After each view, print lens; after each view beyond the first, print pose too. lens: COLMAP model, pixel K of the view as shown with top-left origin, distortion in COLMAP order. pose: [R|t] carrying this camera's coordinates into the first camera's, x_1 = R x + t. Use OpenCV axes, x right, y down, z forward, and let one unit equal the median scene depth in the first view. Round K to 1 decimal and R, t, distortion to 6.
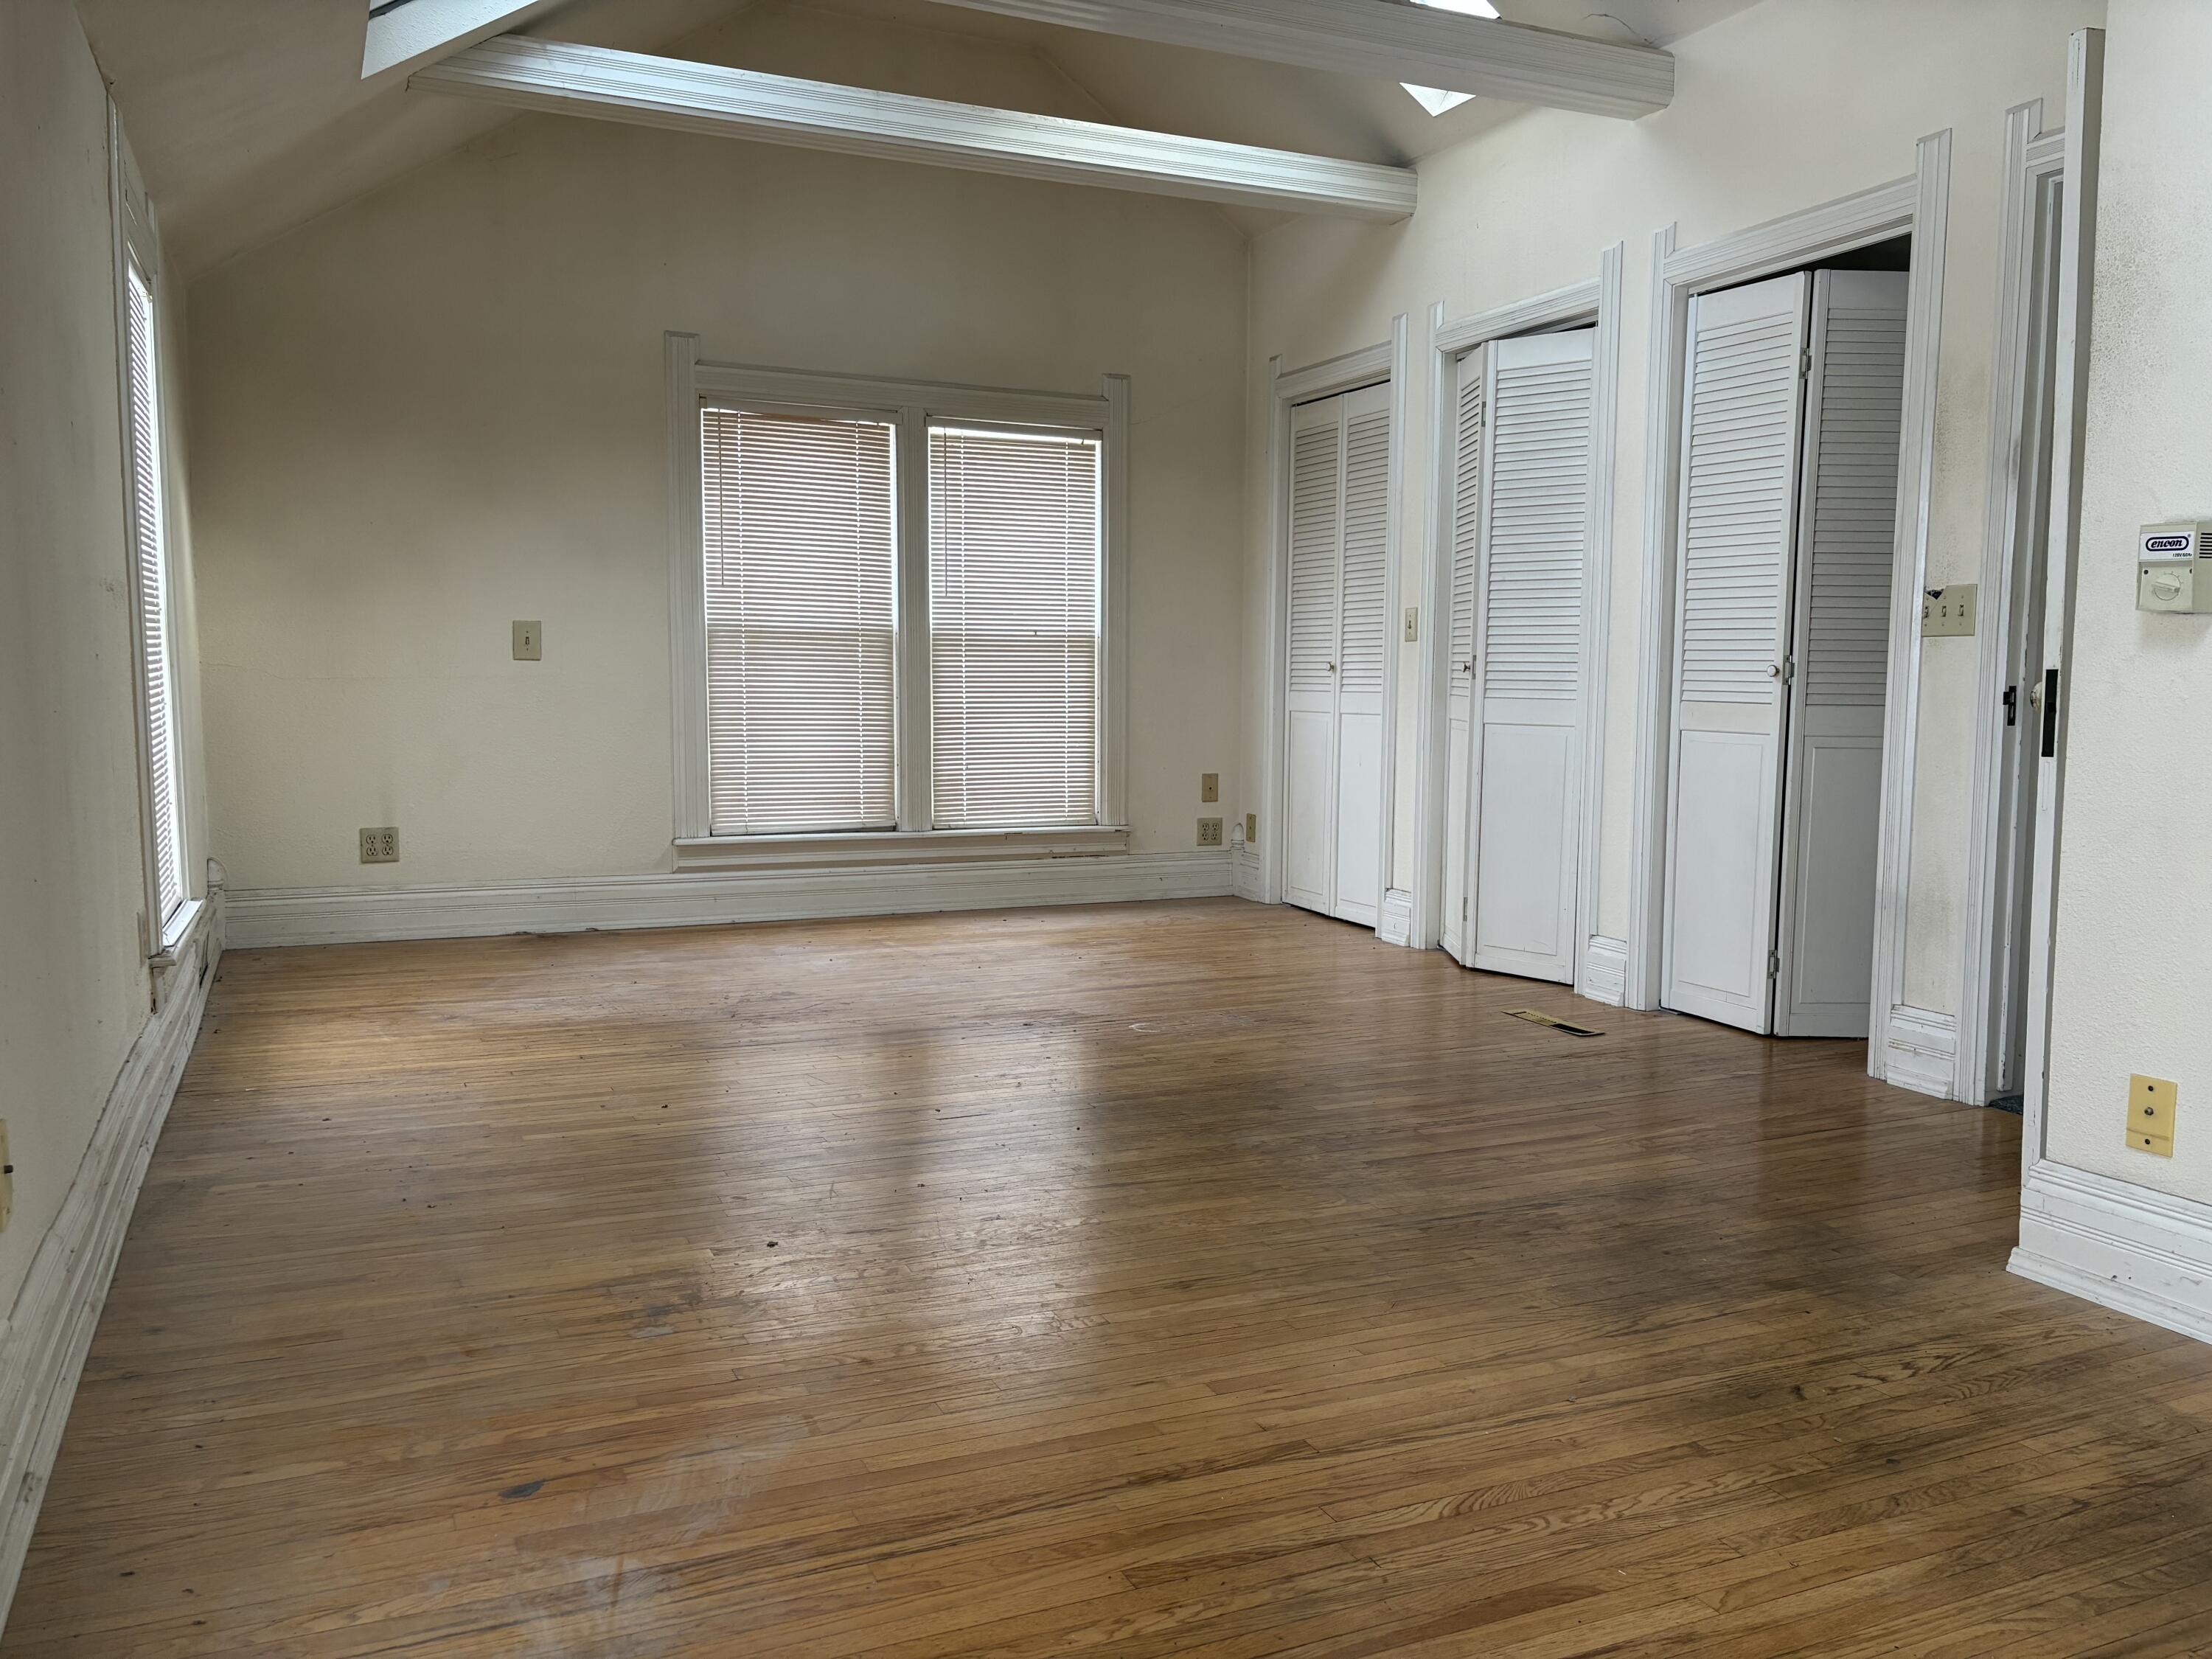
lens RADIAL K [[1668.1, 0, 1044.2], [0, 1668.1, 835.6], [0, 0, 1]] dist [0.060112, -0.068064]
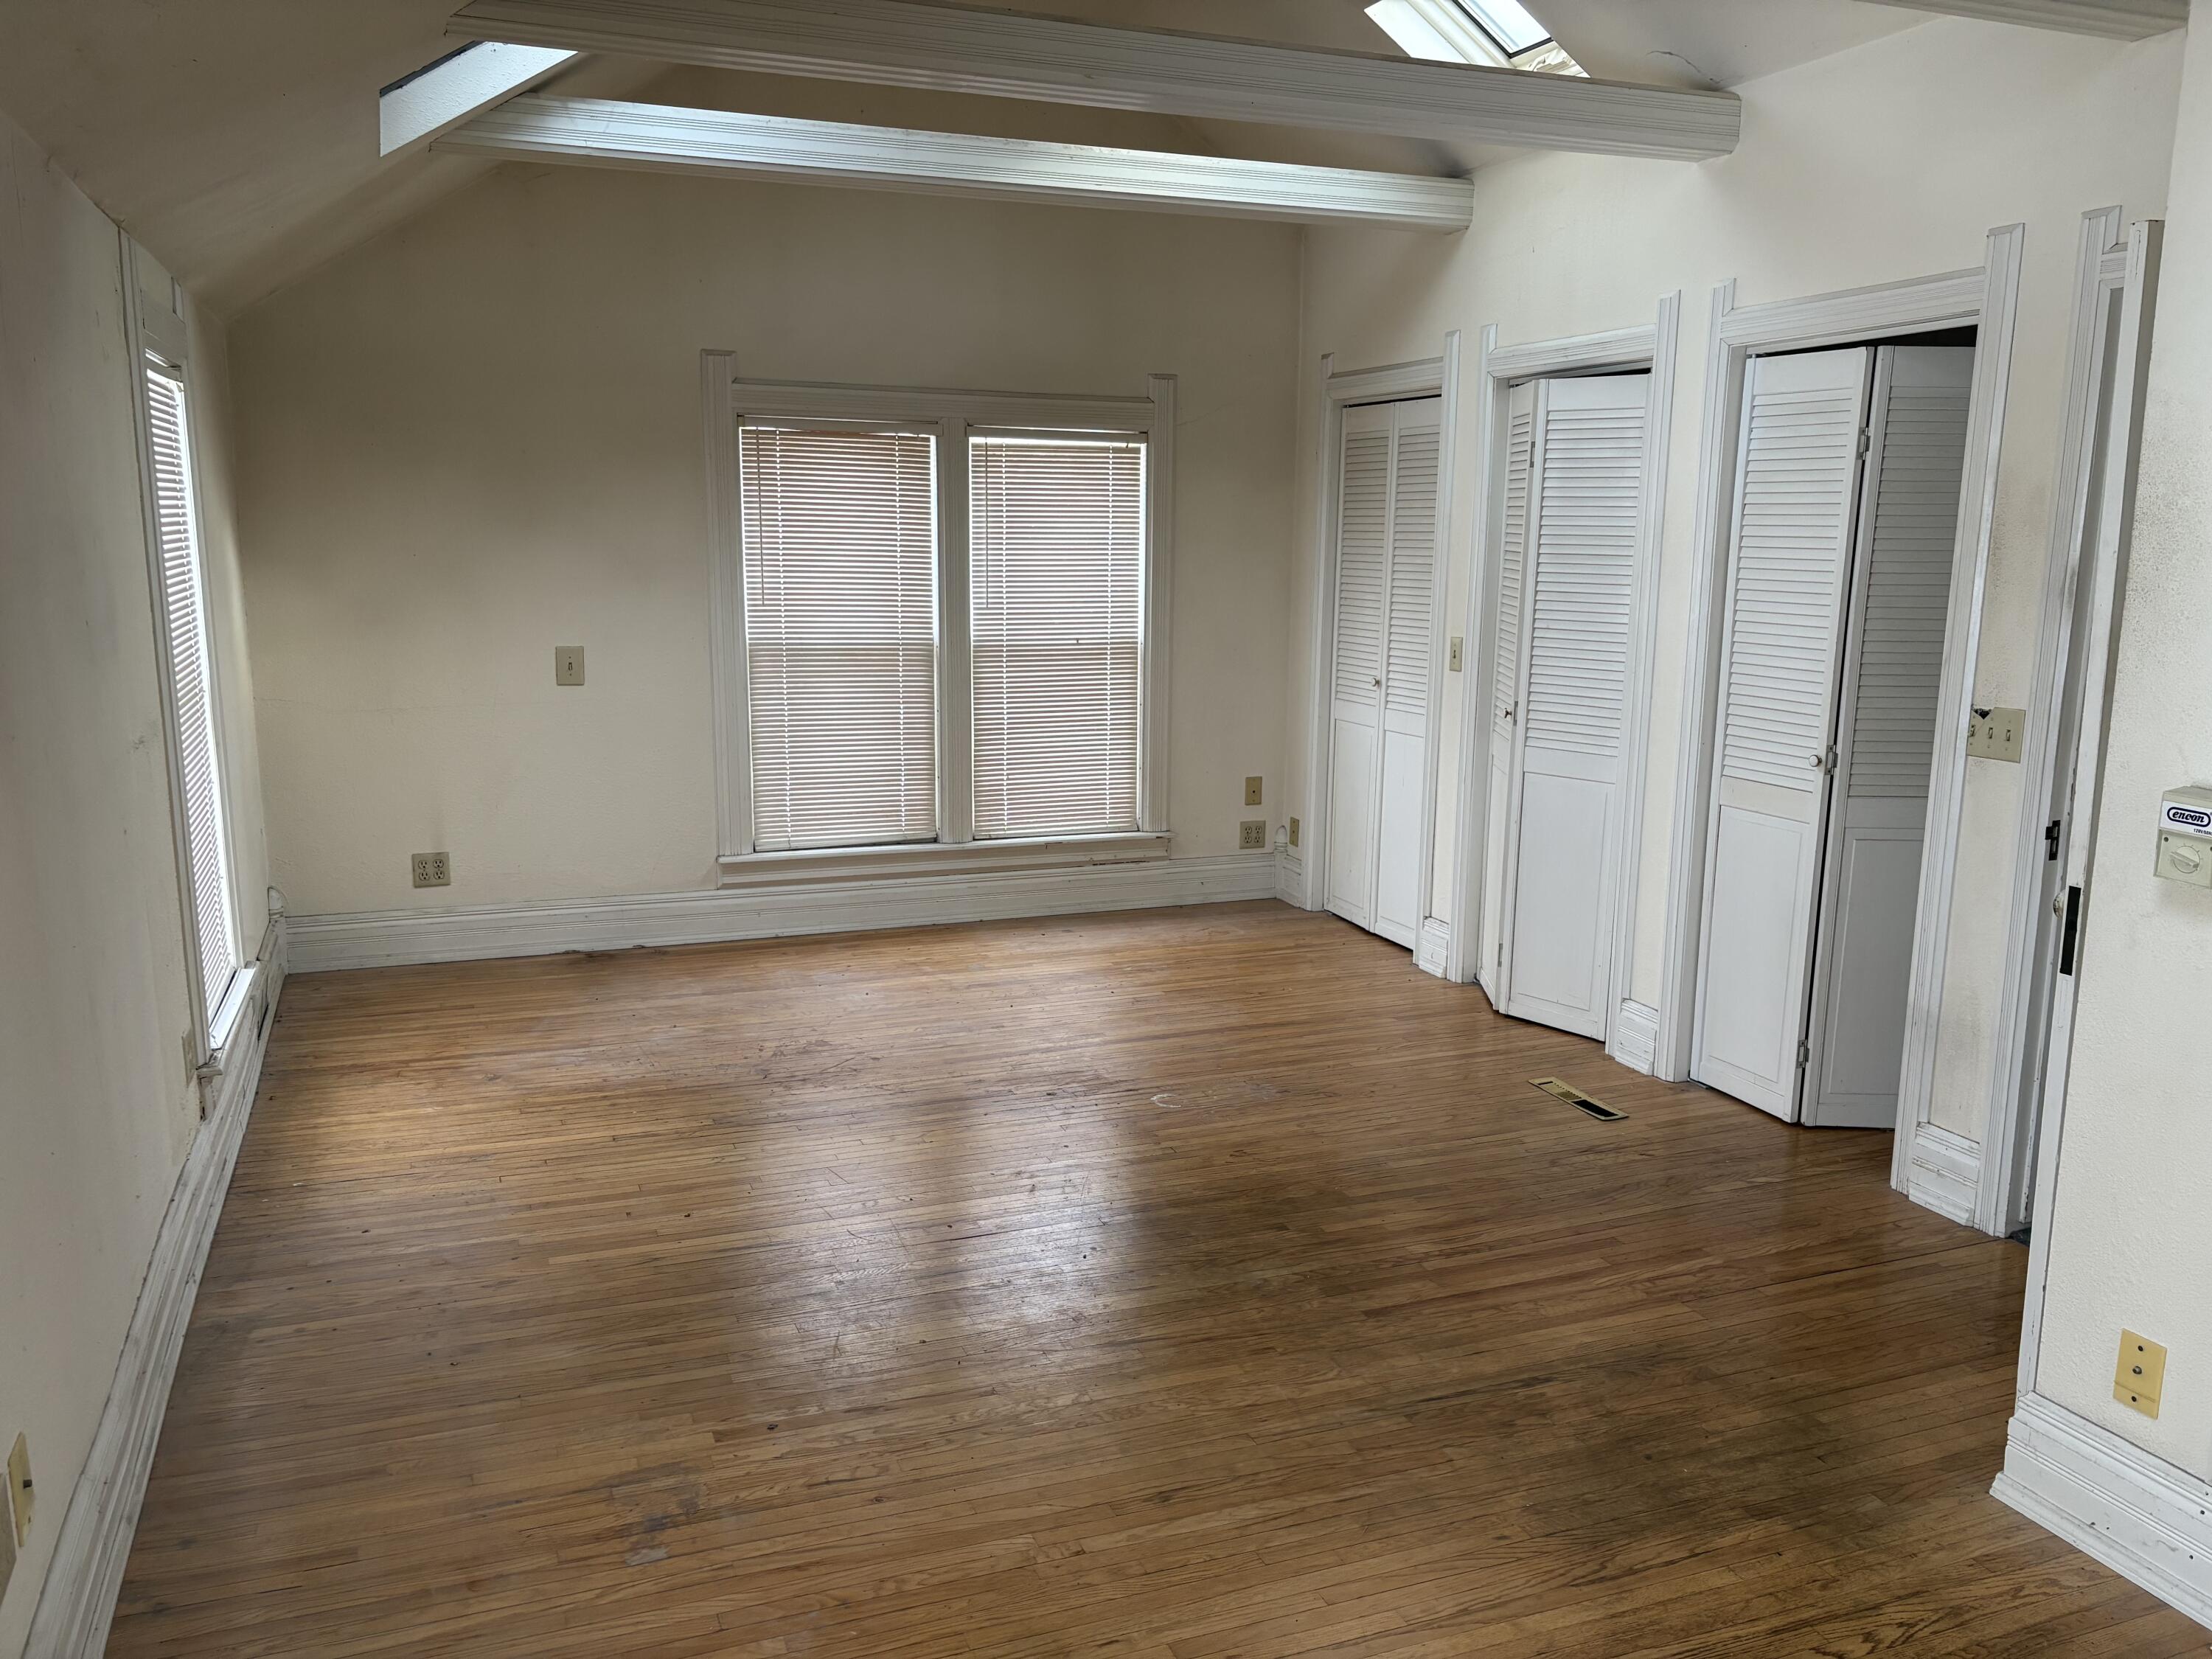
lens RADIAL K [[1663.9, 0, 1035.9], [0, 1663.9, 832.6], [0, 0, 1]] dist [0.065415, -0.069530]
pose [[0.998592, 0.009409, -0.052212, 0.033225], [-0.004813, 0.996157, 0.087454, -0.137749], [0.052834, -0.087080, 0.994799, 0.004085]]
